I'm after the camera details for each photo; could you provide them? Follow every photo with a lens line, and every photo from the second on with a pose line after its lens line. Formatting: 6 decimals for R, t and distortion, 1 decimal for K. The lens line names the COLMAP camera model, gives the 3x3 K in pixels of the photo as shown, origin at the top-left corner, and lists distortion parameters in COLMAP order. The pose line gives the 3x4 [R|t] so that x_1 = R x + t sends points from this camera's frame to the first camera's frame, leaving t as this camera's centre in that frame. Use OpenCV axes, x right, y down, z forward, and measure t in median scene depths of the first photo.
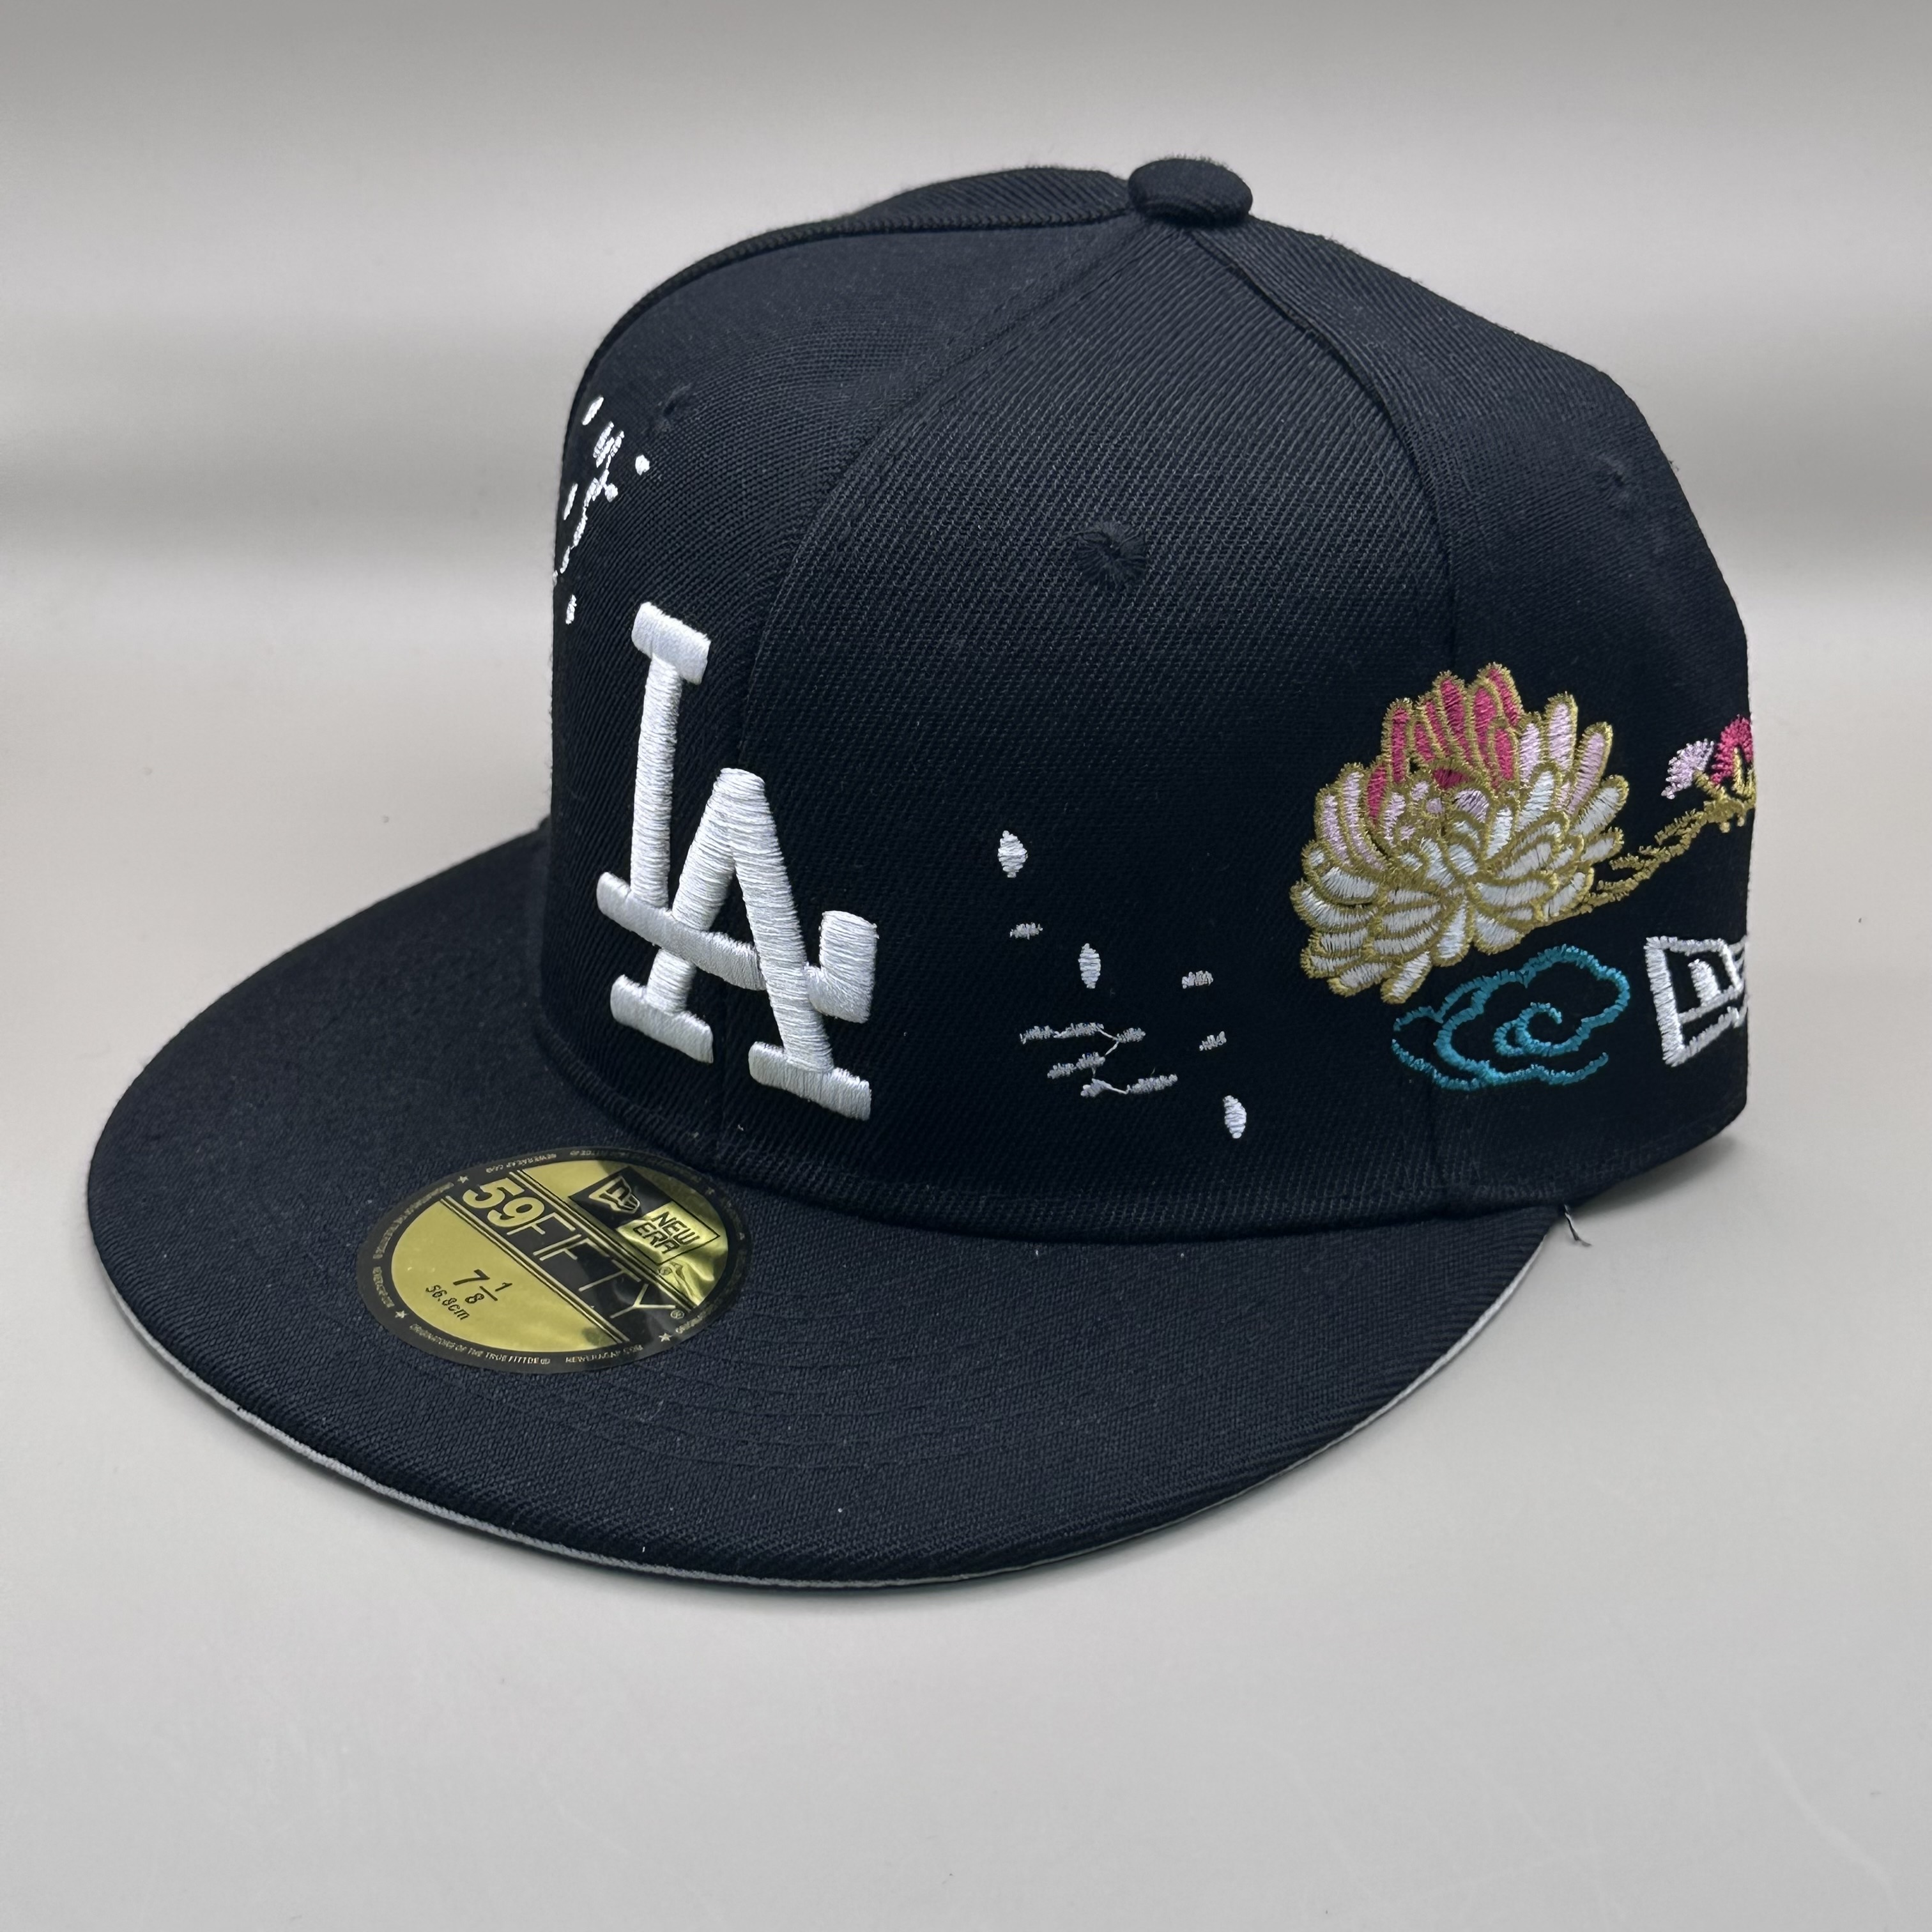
lens RADIAL K [[3364.8, 0, 935.1], [0, 3364.8, 998.8], [0, 0, 1]] dist [0.180082, 0.000000]
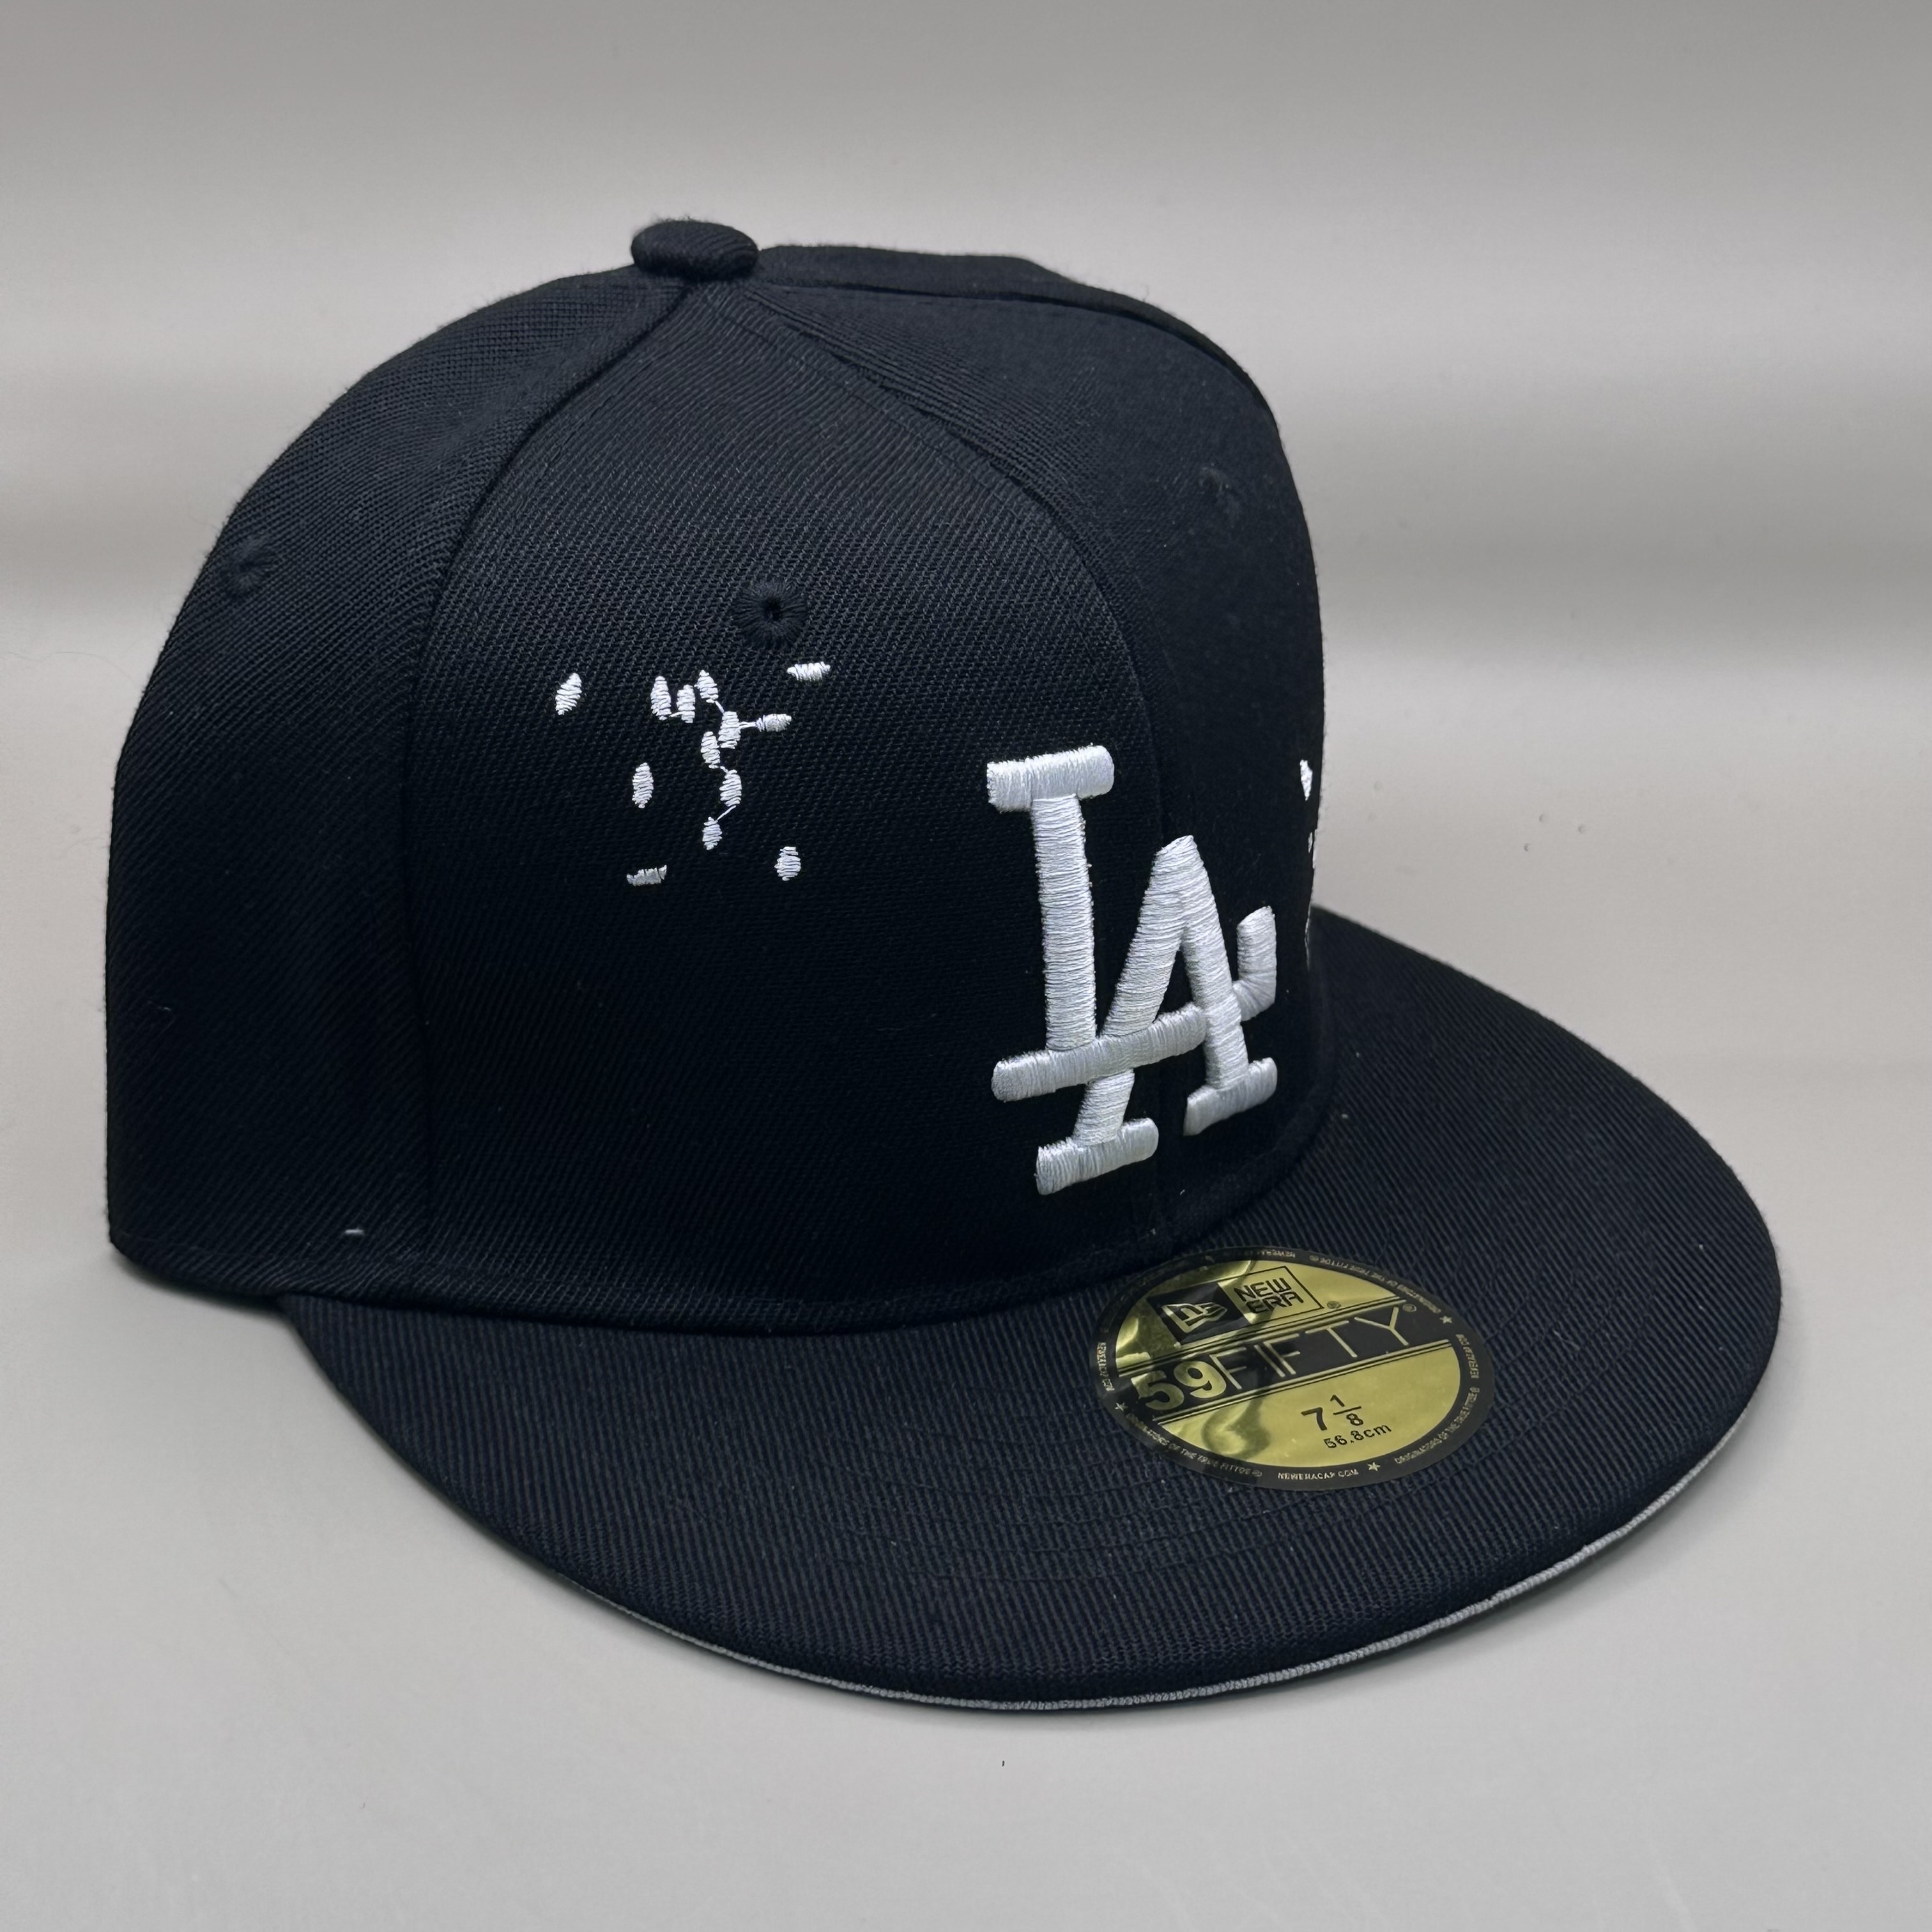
lens RADIAL K [[3364.8, 0, 978.5], [0, 3364.8, 977.1], [0, 0, 1]] dist [0.180082, 0.000000]
pose [[0.260912, -0.476045, 0.839825, -0.890323], [0.475015, 0.820662, 0.317608, -0.363161], [-0.840408, 0.316062, 0.440249, 0.606042]]
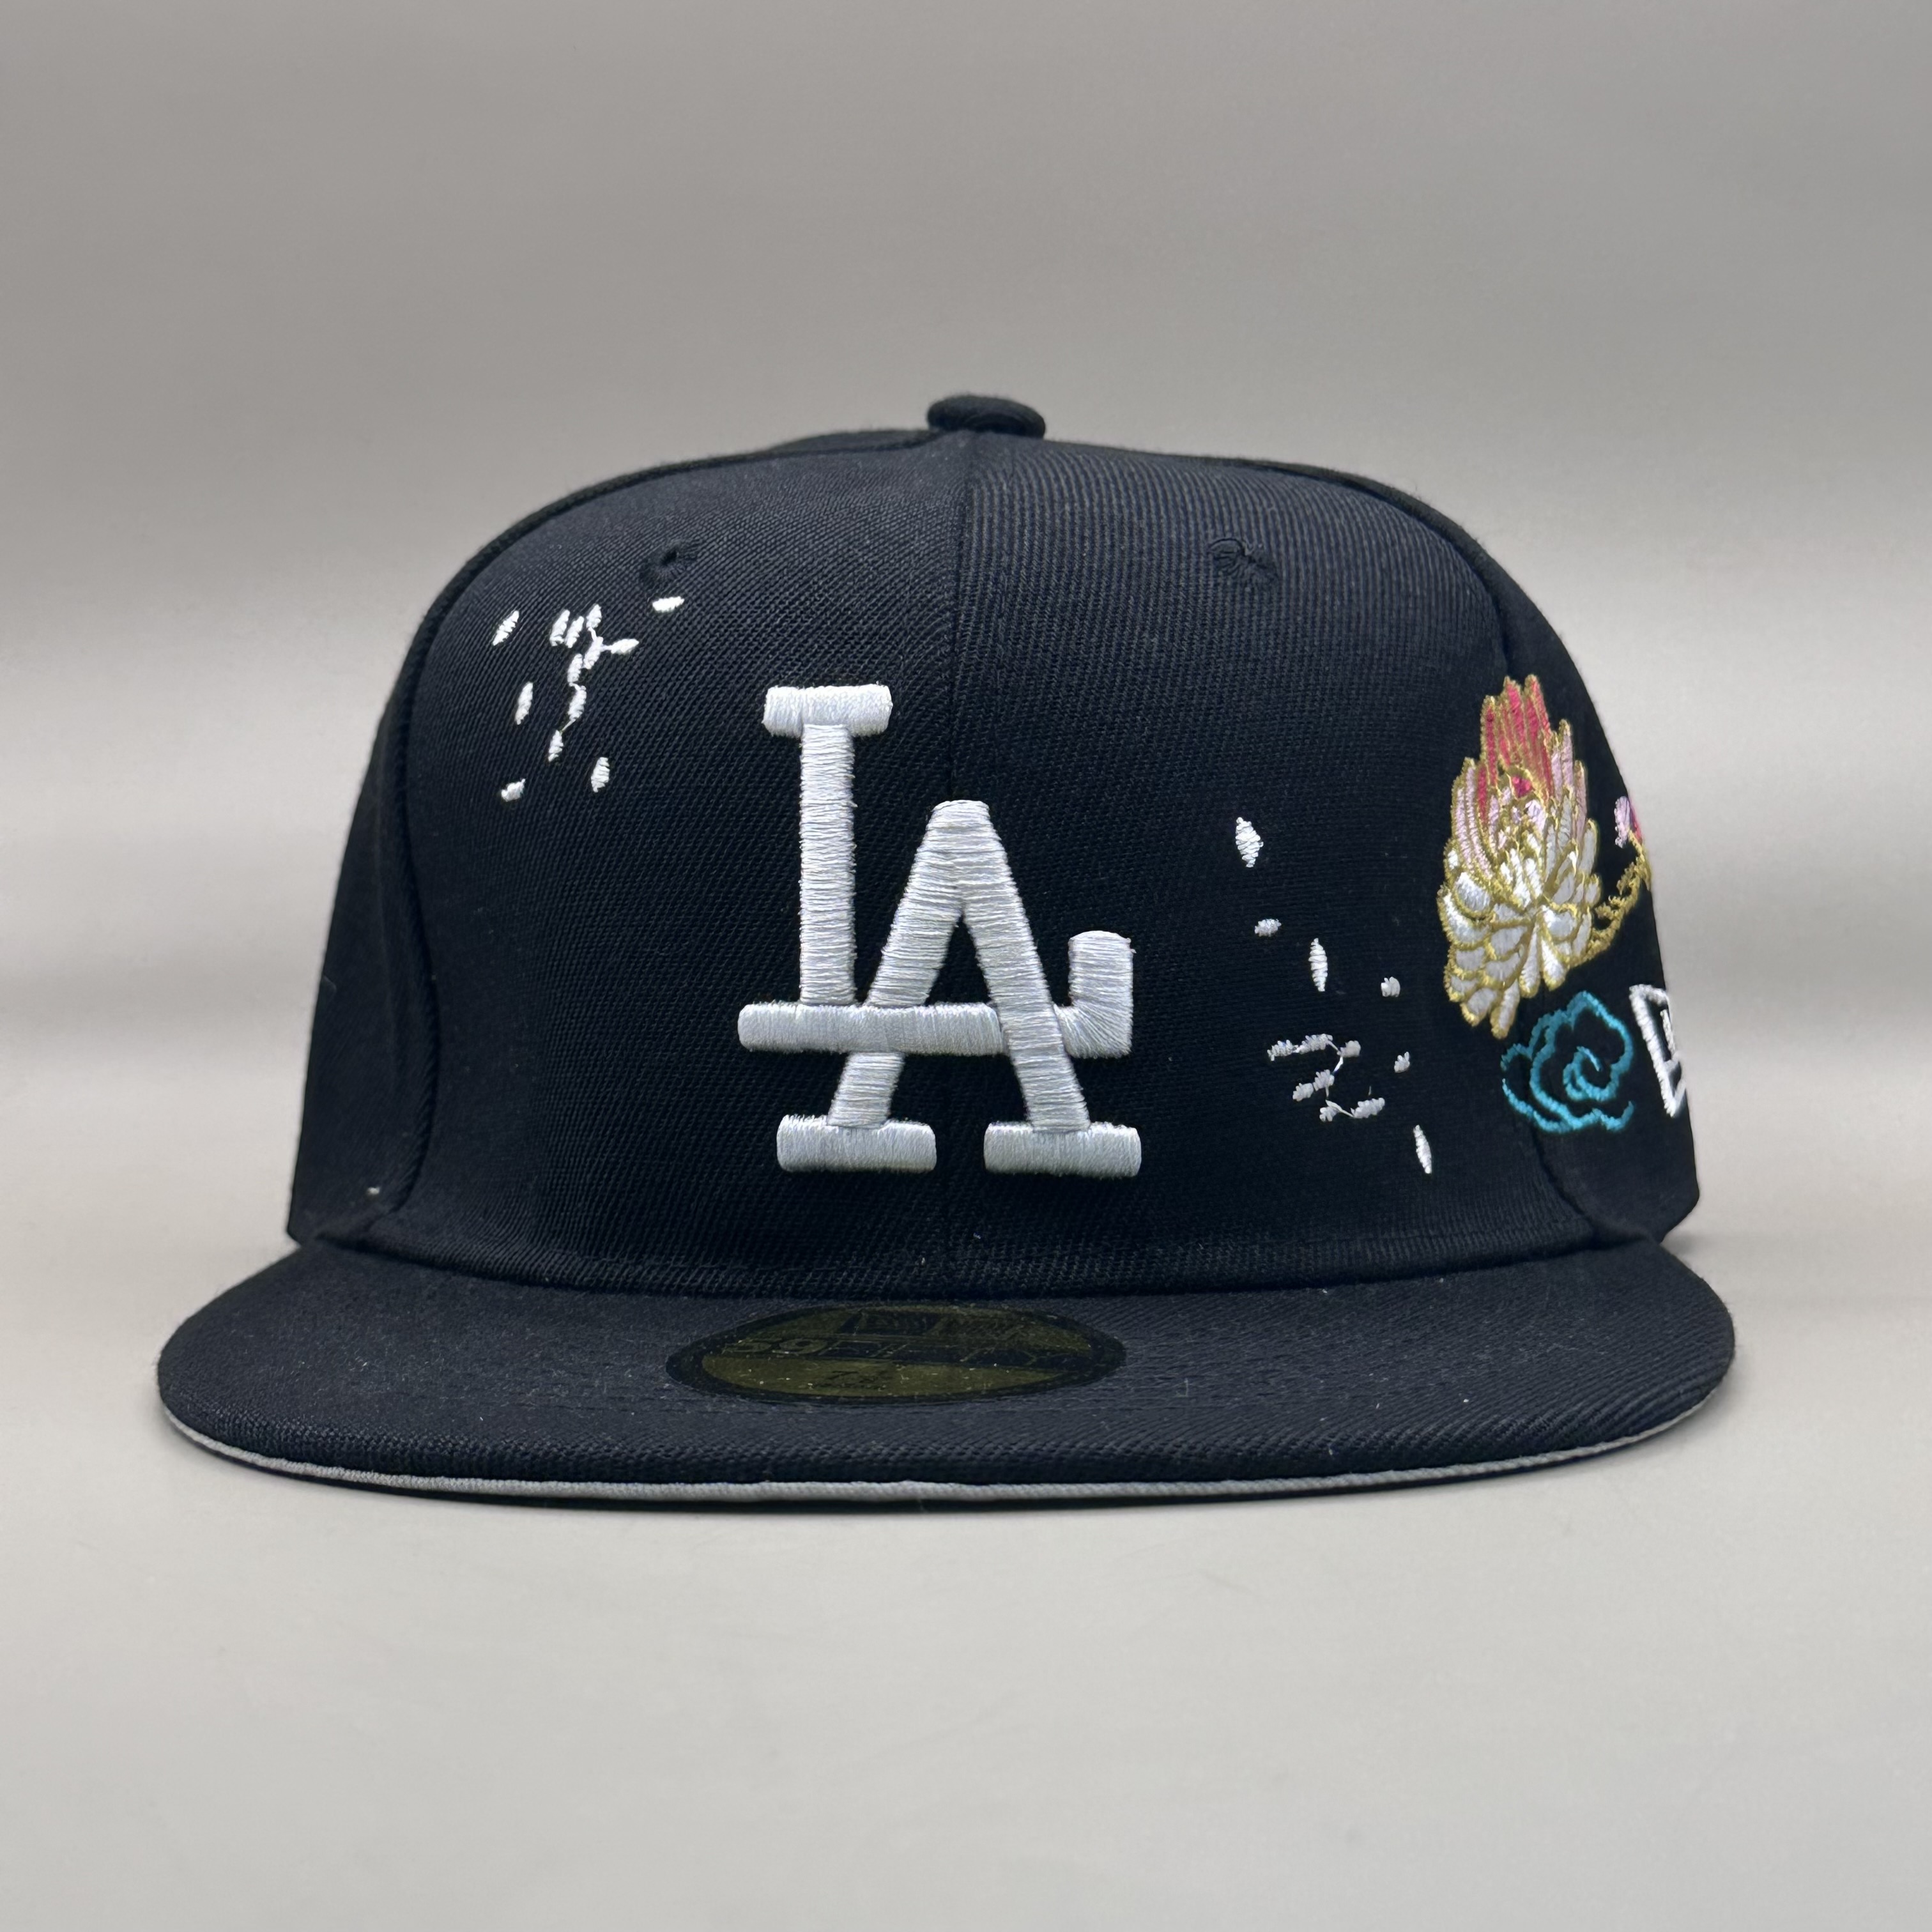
lens RADIAL K [[3364.8, 0, 948.8], [0, 3364.8, 965.8], [0, 0, 1]] dist [0.180082, 0.000000]
pose [[0.847402, -0.080129, 0.524871, -0.532487], [0.291410, 0.896540, -0.333612, 0.272174], [-0.443836, 0.435656, 0.783079, 0.284637]]
